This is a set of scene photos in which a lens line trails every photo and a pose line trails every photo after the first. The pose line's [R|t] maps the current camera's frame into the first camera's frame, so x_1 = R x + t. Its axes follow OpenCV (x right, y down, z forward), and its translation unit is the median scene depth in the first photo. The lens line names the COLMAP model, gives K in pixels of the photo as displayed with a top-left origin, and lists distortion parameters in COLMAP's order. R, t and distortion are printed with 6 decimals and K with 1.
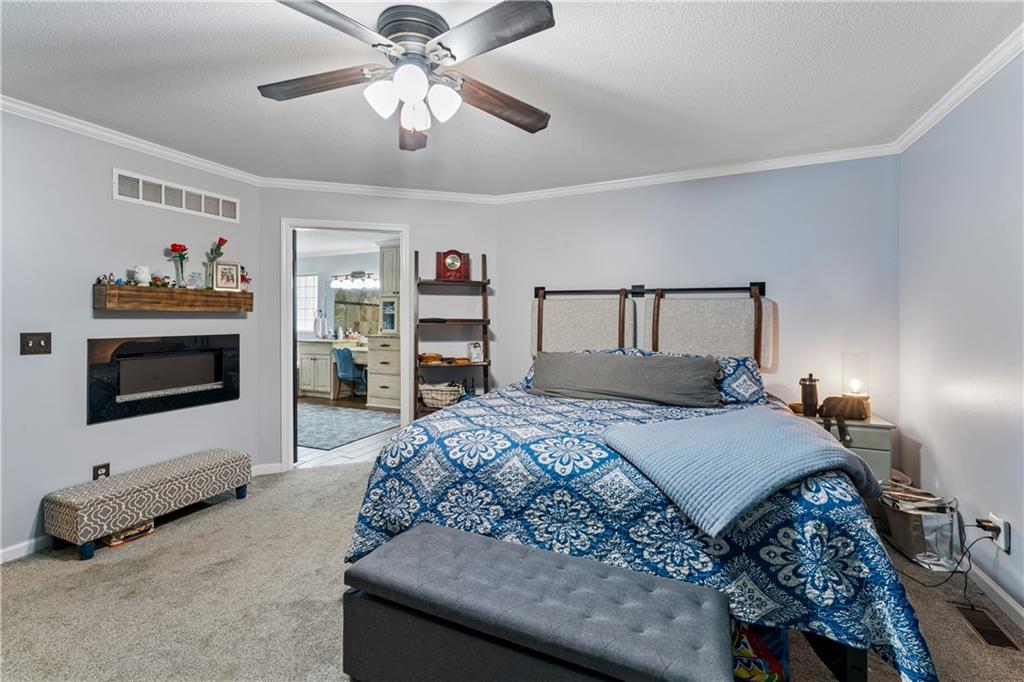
lens RADIAL K [[430.7, 0, 509.7], [0, 430.7, 317.2], [0, 0, 1]] dist [-0.010267, 0.000562]
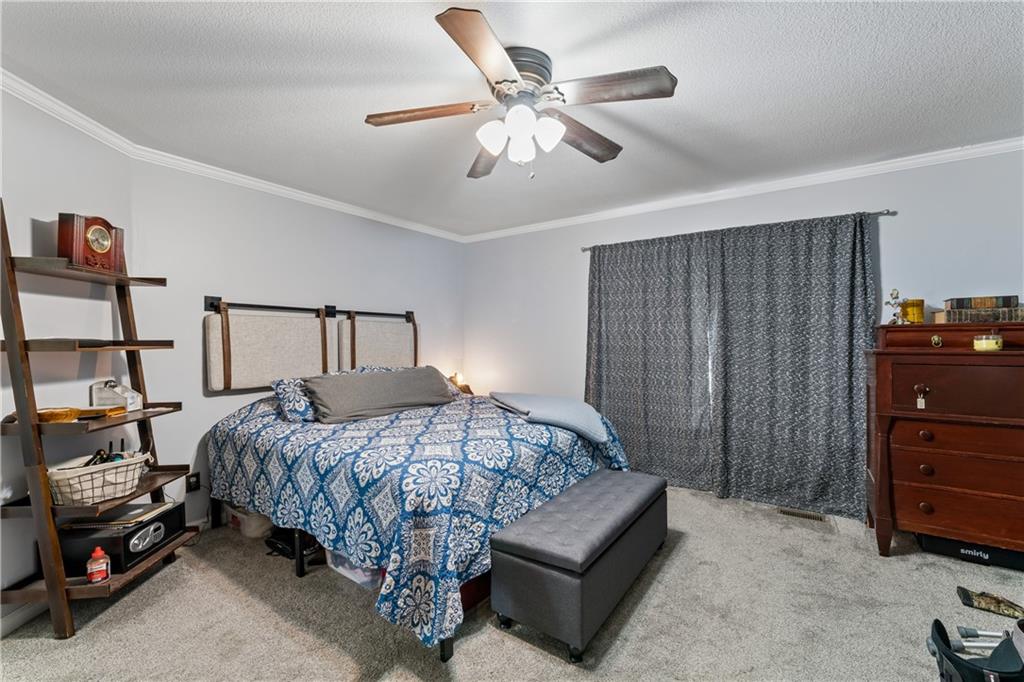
lens RADIAL K [[430.7, 0, 516.0], [0, 430.7, 339.0], [0, 0, 1]] dist [-0.010267, 0.000562]
pose [[0.174806, -0.002327, 0.984600, -0.739351], [-0.001686, 0.999995, 0.002663, 0.001087], [-0.984601, -0.002125, 0.174801, 0.467350]]
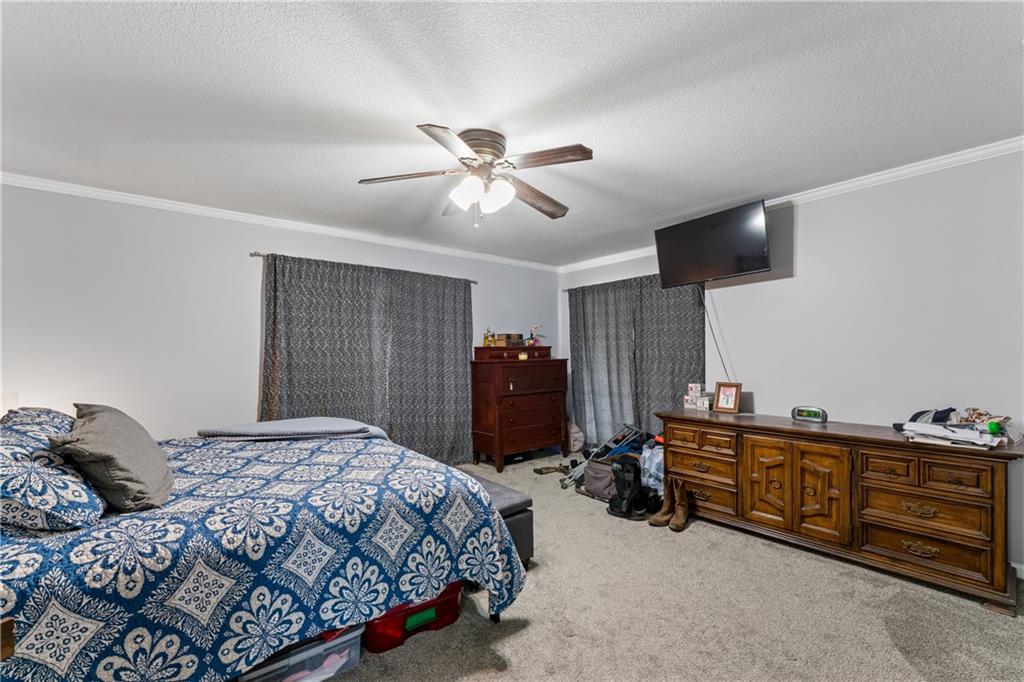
lens RADIAL K [[430.7, 0, 516.7], [0, 430.7, 351.0], [0, 0, 1]] dist [-0.010267, 0.000562]
pose [[-0.897416, 0.009210, 0.441090, -0.534306], [0.006027, 0.999945, -0.008616, 0.004146], [-0.441145, -0.005074, -0.897421, 1.251934]]
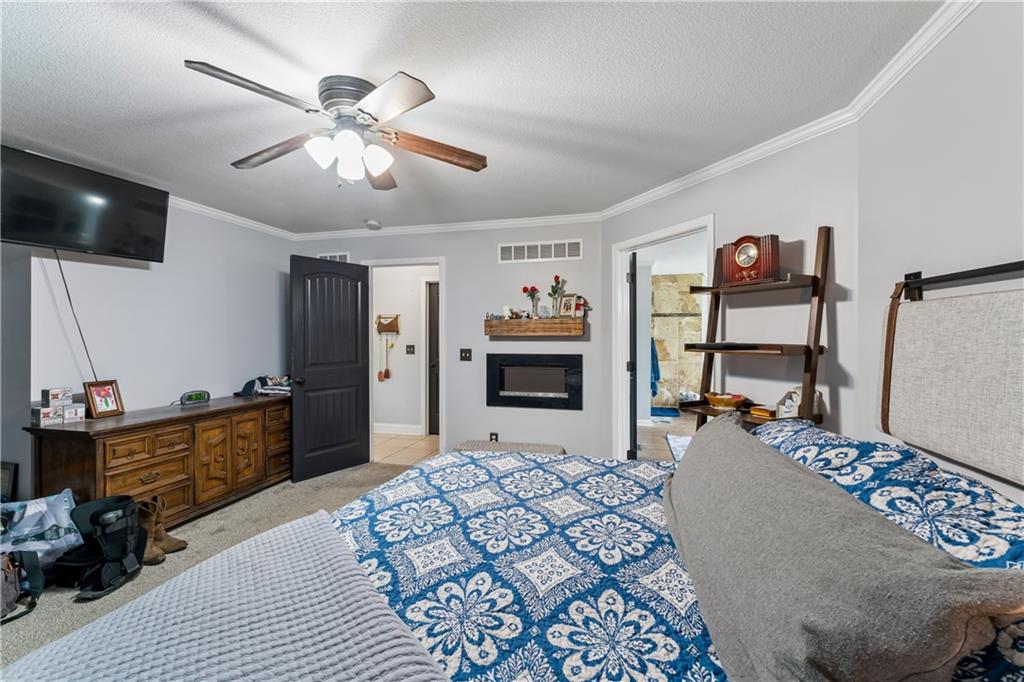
lens RADIAL K [[430.7, 0, 512.9], [0, 430.7, 340.1], [0, 0, 1]] dist [-0.010267, 0.000562]
pose [[0.165126, 0.007358, -0.986245, 0.553904], [0.004867, 0.999954, 0.008275, -0.011181], [0.986261, -0.006166, 0.165082, 0.703616]]
